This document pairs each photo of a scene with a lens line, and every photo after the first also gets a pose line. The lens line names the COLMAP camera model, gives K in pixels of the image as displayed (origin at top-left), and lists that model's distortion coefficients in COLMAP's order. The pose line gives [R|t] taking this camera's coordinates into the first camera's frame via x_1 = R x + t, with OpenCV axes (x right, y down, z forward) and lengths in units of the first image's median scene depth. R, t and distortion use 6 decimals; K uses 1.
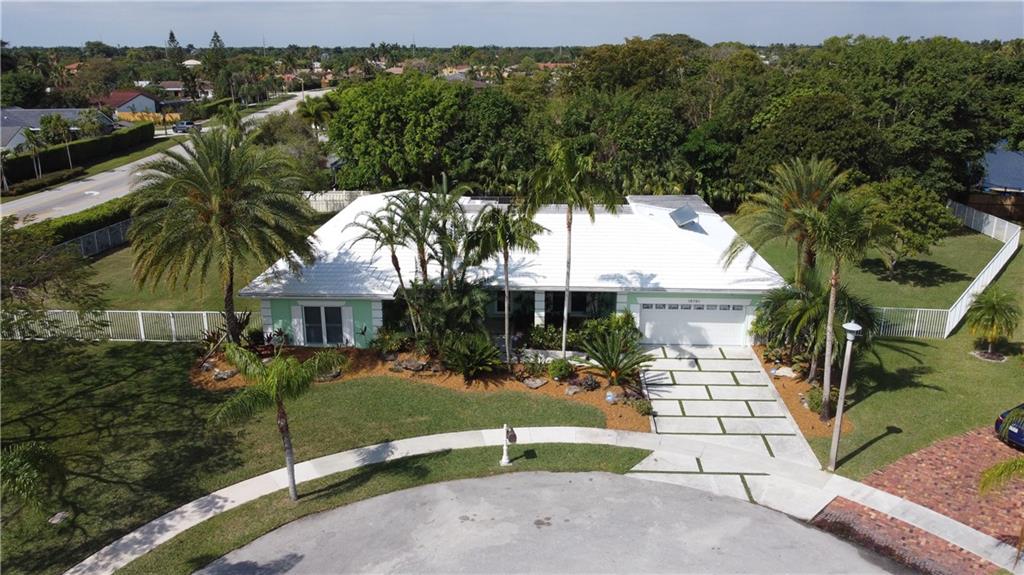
lens RADIAL K [[779.4, 0, 505.8], [0, 779.4, 273.6], [0, 0, 1]] dist [0.006091, -0.008731]
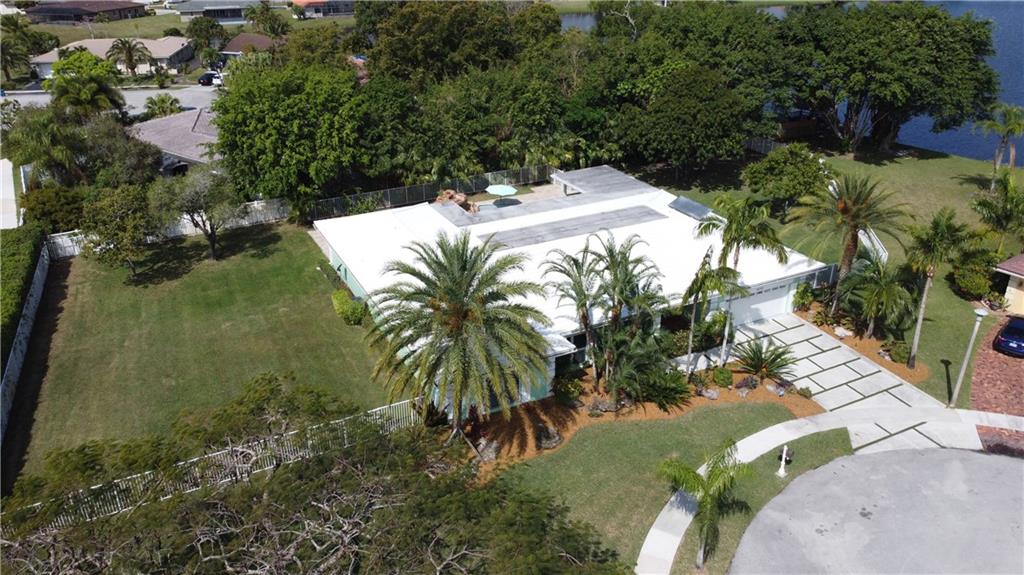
lens RADIAL K [[766.4, 0, 514.7], [0, 766.4, 285.0], [0, 0, 1]] dist [0.033071, -0.006997]
pose [[0.867671, -0.216237, 0.447647, -0.653921], [0.143034, 0.970959, 0.191782, -0.265433], [-0.476117, -0.102375, 0.873402, 0.117977]]
